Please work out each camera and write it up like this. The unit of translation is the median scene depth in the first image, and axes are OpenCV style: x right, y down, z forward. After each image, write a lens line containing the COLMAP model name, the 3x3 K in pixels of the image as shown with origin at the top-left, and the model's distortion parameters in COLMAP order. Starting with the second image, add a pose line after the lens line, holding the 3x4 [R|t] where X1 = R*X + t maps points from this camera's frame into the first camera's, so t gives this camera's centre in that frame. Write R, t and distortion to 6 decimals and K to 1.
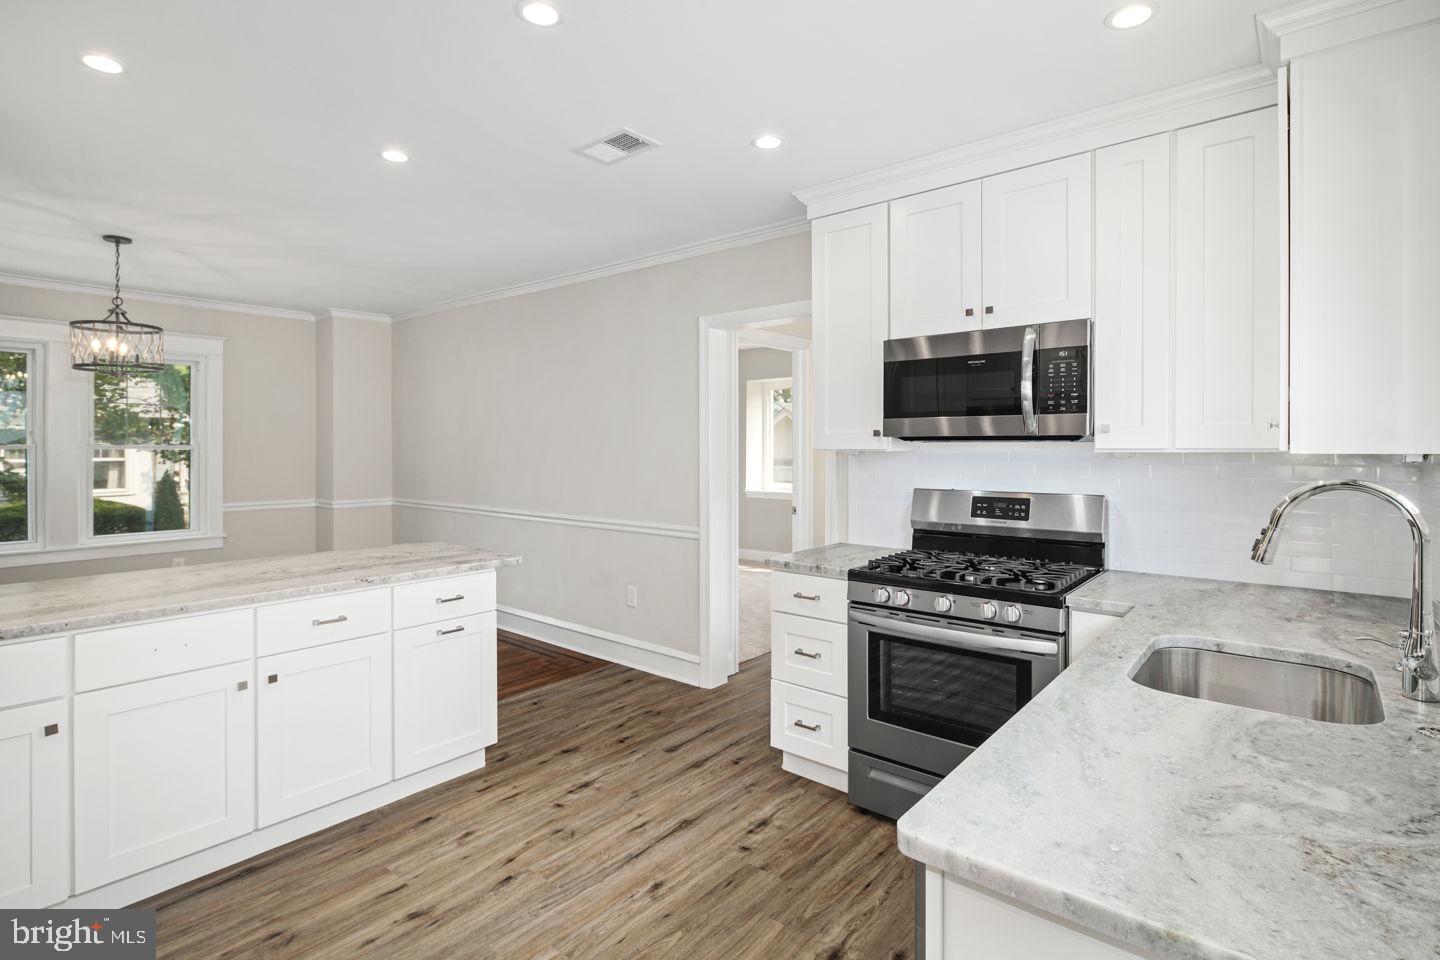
lens RADIAL K [[713.9, 0, 704.0], [0, 713.9, 439.8], [0, 0, 1]] dist [0.001345, -0.001054]
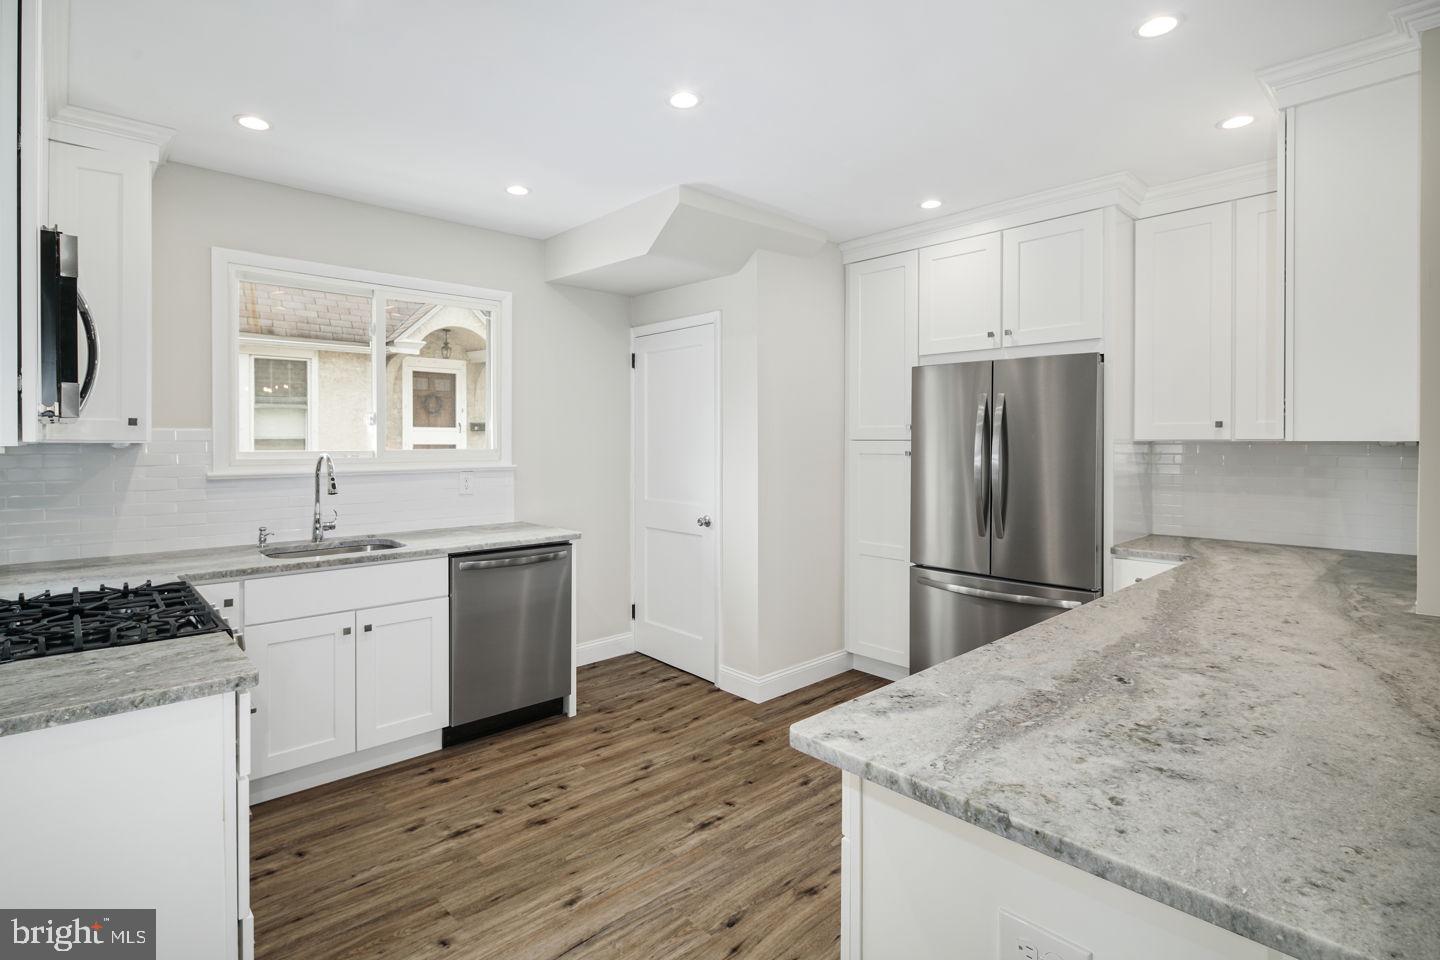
lens RADIAL K [[706.6, 0, 711.4], [0, 706.6, 447.3], [0, 0, 1]] dist [-0.000735, -0.000864]
pose [[-0.993811, 0.002581, 0.111058, -0.319381], [0.002399, 0.999996, -0.001769, 0.023927], [-0.111062, -0.001491, -0.993812, 1.715330]]
